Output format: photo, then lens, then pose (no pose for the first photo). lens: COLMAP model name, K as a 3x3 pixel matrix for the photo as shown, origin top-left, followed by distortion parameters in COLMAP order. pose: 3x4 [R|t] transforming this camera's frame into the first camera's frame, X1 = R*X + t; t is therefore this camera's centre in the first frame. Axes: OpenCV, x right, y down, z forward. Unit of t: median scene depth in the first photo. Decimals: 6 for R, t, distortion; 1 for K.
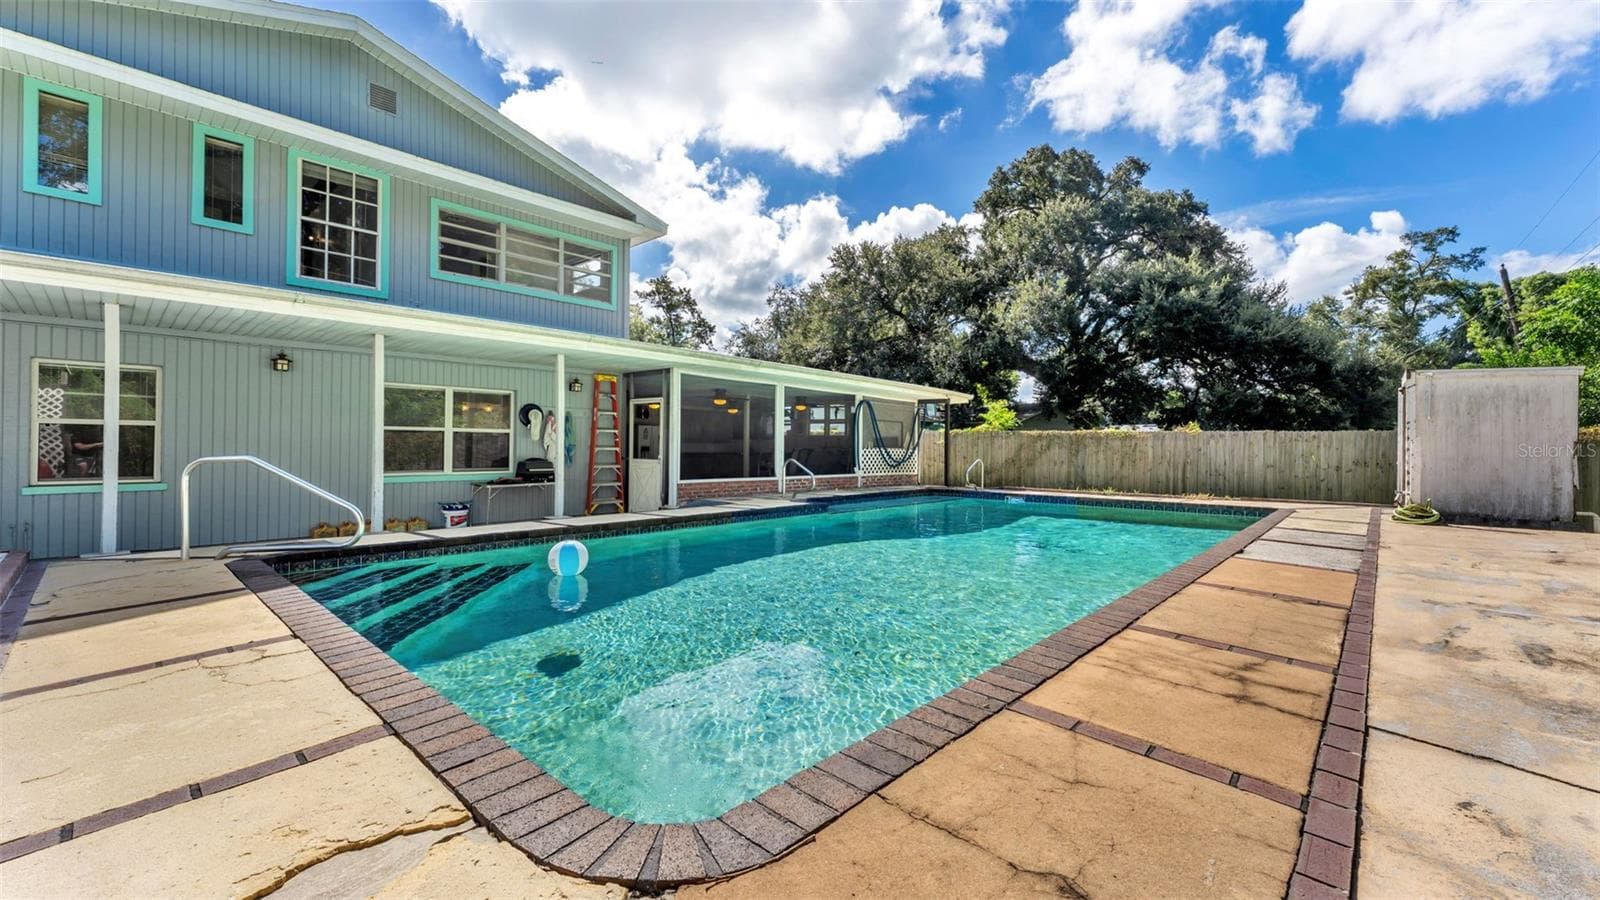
lens RADIAL K [[635.6, 0, 796.5], [0, 635.6, 444.9], [0, 0, 1]] dist [0.001050, 0.000033]
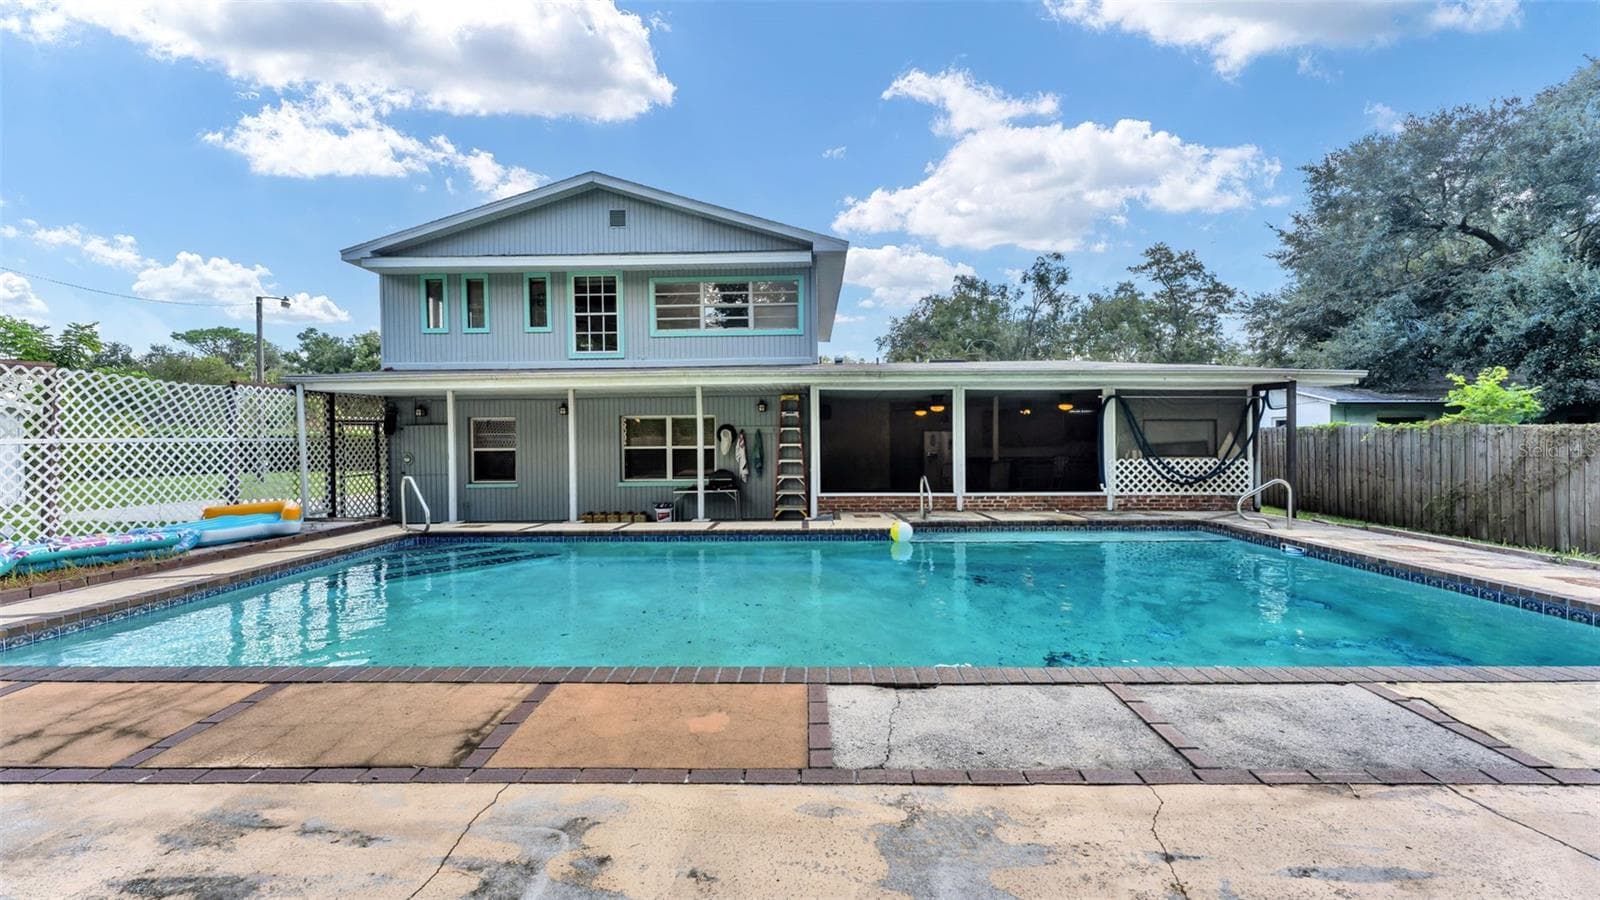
lens RADIAL K [[635.6, 0, 796.5], [0, 635.6, 444.9], [0, 0, 1]] dist [0.001050, 0.000033]
pose [[0.660288, -0.007043, -0.750979, 0.642420], [0.017900, 0.999820, 0.006362, -0.034012], [0.750799, -0.017643, 0.660295, 0.325932]]
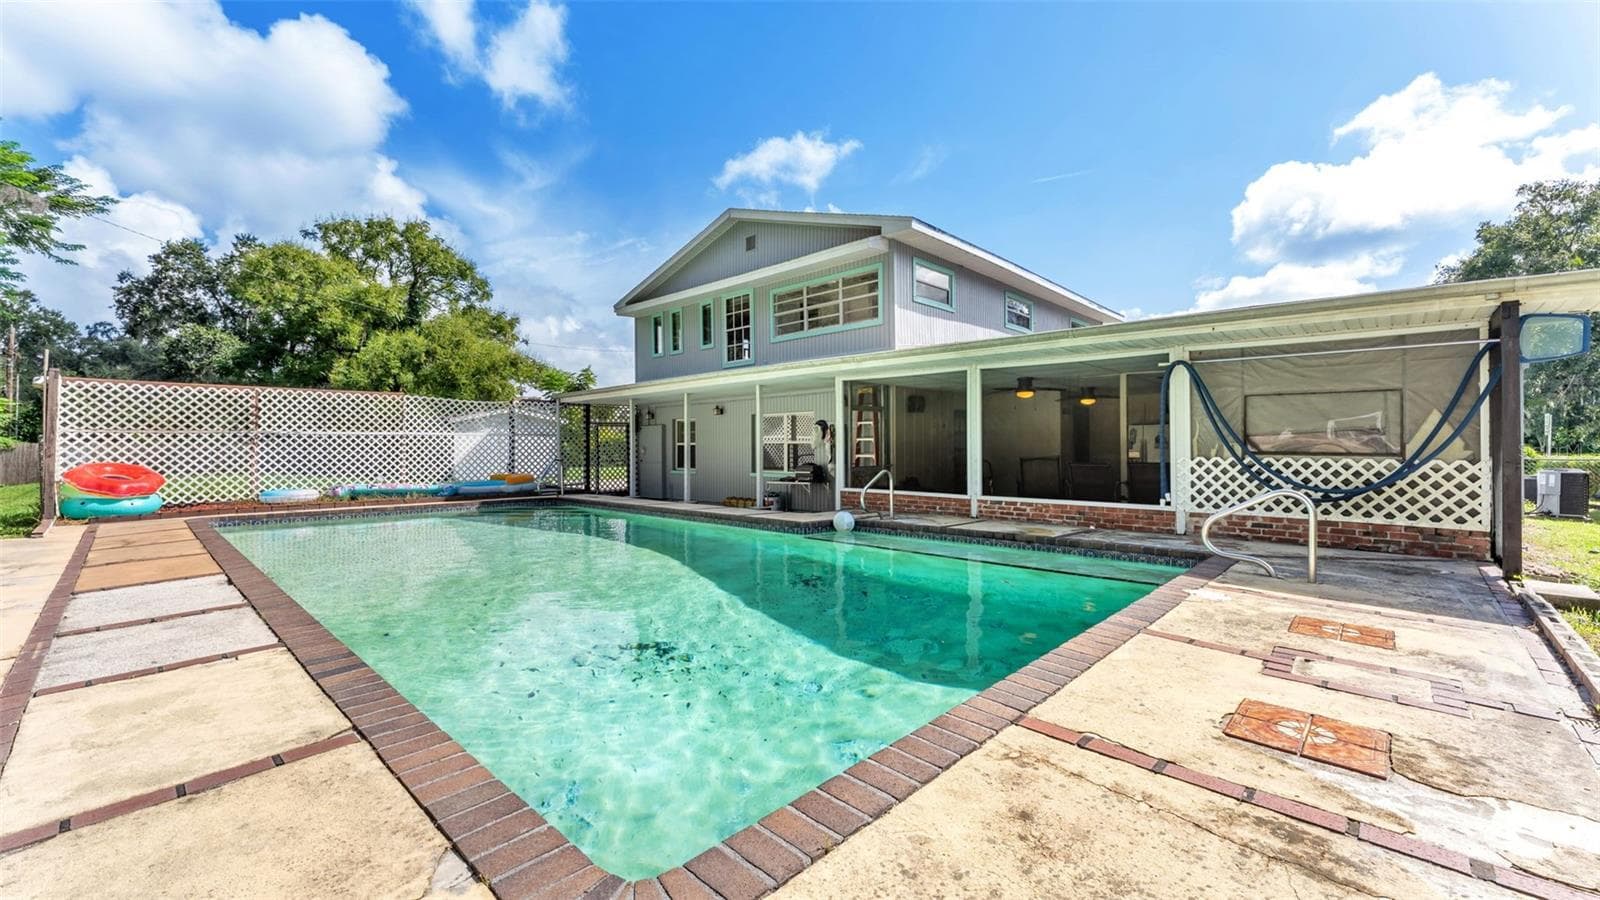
lens RADIAL K [[635.6, 0, 796.5], [0, 635.6, 444.9], [0, 0, 1]] dist [0.001050, 0.000033]
pose [[-0.014044, -0.014672, -0.999794, 0.924219], [0.006290, 0.999871, -0.014761, 0.003114], [0.999882, -0.006496, -0.013950, 1.064112]]
